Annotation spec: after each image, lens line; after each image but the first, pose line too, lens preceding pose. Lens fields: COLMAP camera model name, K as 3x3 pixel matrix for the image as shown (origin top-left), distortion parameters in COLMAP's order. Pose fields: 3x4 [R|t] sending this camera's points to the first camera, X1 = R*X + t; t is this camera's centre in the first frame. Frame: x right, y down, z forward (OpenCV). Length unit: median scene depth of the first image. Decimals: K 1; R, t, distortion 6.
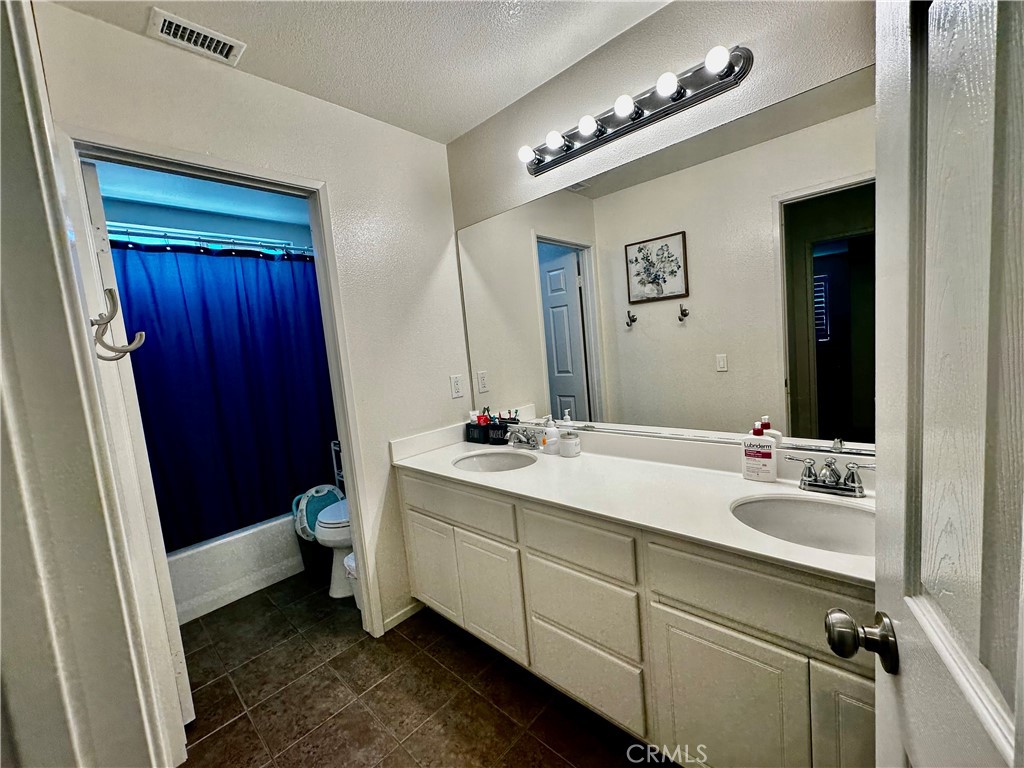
lens RADIAL K [[407.0, 0, 509.8], [0, 407.0, 383.6], [0, 0, 1]] dist [-0.001320, -0.000366]
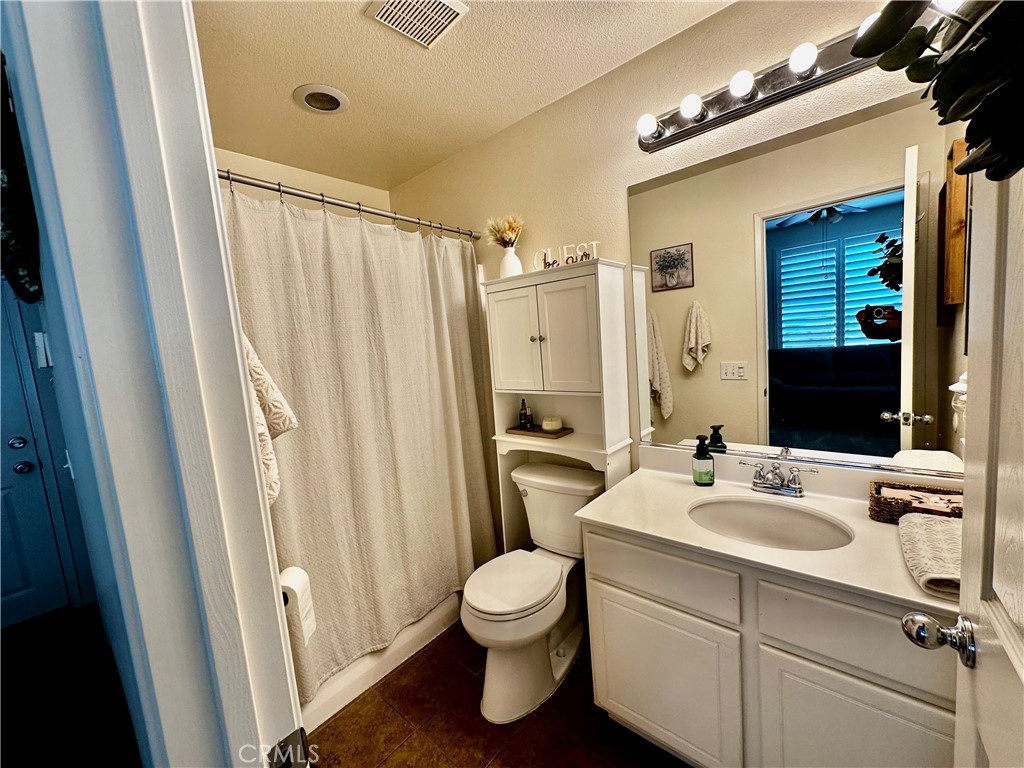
lens RADIAL K [[372.8, 0, 517.0], [0, 372.8, 393.0], [0, 0, 1]] dist [-0.007559, -0.000085]
pose [[0.998277, 0.021911, 0.054426, -0.157658], [-0.022089, 0.999752, 0.002660, -0.001213], [-0.054354, -0.003857, 0.998514, 0.149383]]
